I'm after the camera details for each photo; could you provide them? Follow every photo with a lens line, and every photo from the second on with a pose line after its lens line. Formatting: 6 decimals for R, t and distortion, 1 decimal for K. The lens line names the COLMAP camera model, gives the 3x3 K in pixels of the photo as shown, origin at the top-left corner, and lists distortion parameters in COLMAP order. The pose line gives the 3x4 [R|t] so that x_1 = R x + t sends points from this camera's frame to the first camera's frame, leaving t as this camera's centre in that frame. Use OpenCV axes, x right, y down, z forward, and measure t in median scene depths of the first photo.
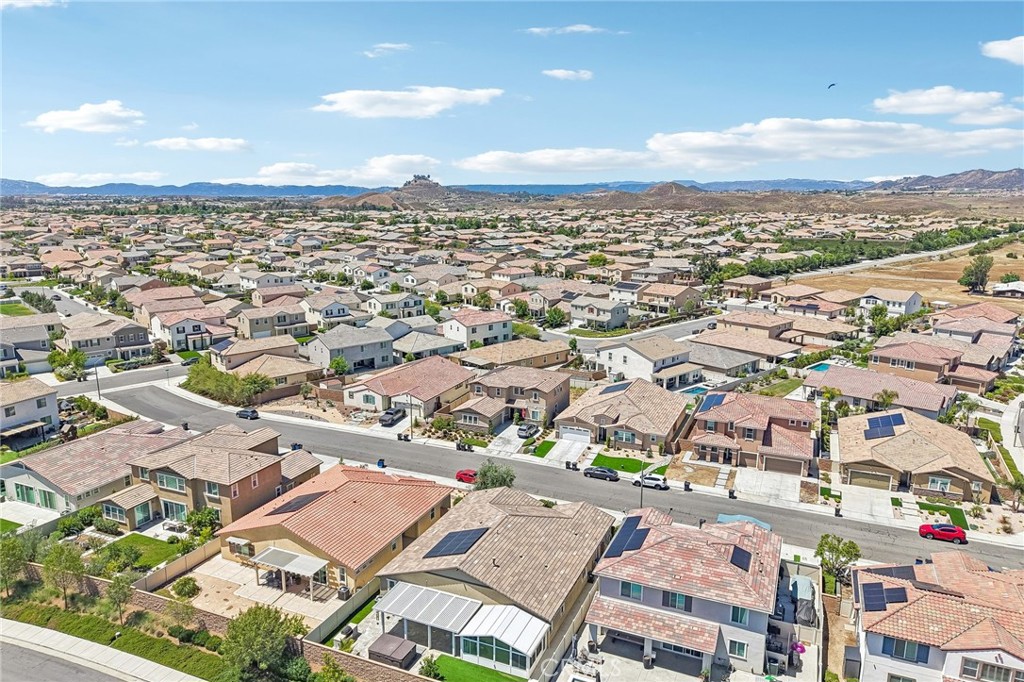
lens RADIAL K [[694.9, 0, 511.9], [0, 694.9, 348.5], [0, 0, 1]] dist [0.066484, -0.090410]
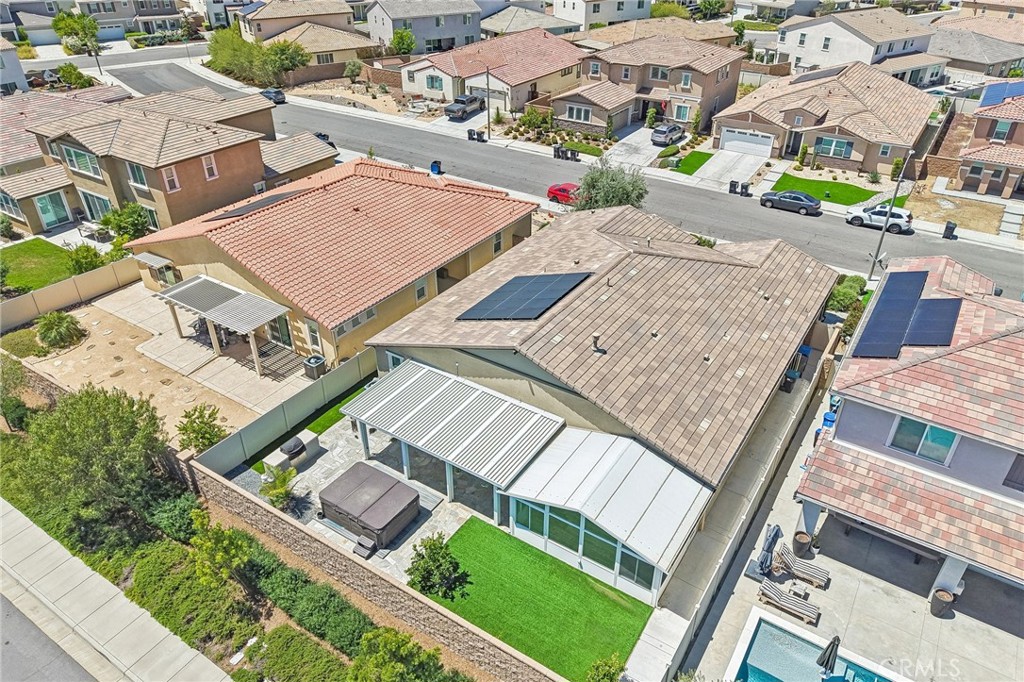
lens RADIAL K [[699.1, 0, 517.0], [0, 699.1, 342.4], [0, 0, 1]] dist [0.040152, -0.043710]
pose [[0.986358, 0.089787, -0.137968, -0.008089], [-0.038475, 0.940679, 0.337109, 0.090282], [0.160052, -0.327202, 0.931302, 0.335379]]
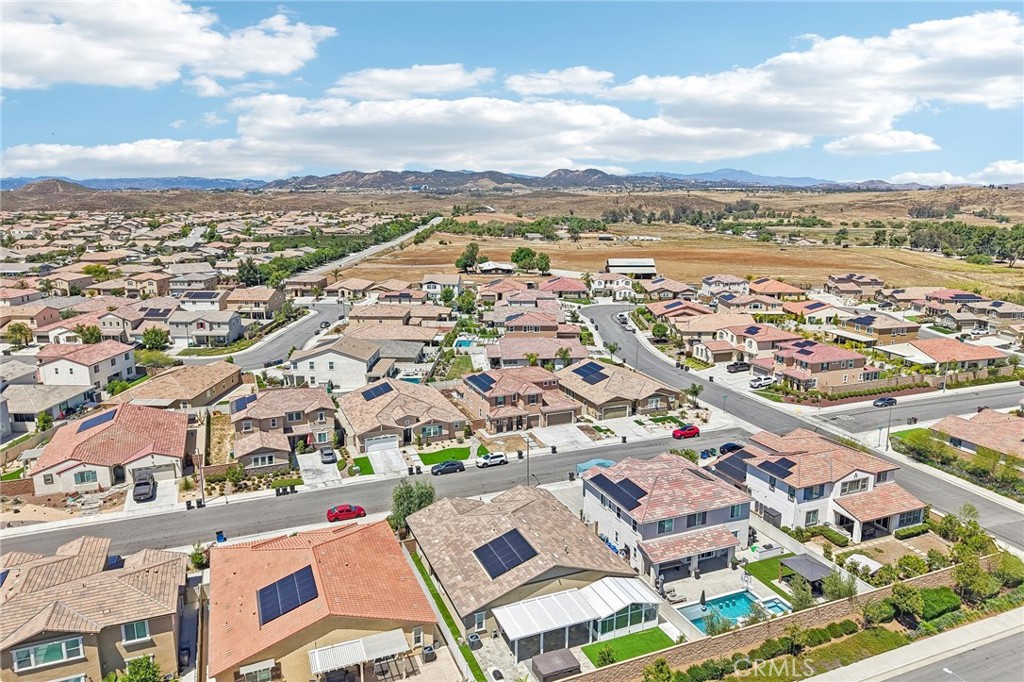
lens RADIAL K [[694.9, 0, 511.9], [0, 694.9, 348.5], [0, 0, 1]] dist [0.066484, -0.090410]
pose [[0.691769, -0.161949, 0.703724, -0.461417], [0.160191, 0.984662, 0.069133, -0.046434], [-0.704126, 0.064906, 0.707102, 0.177925]]
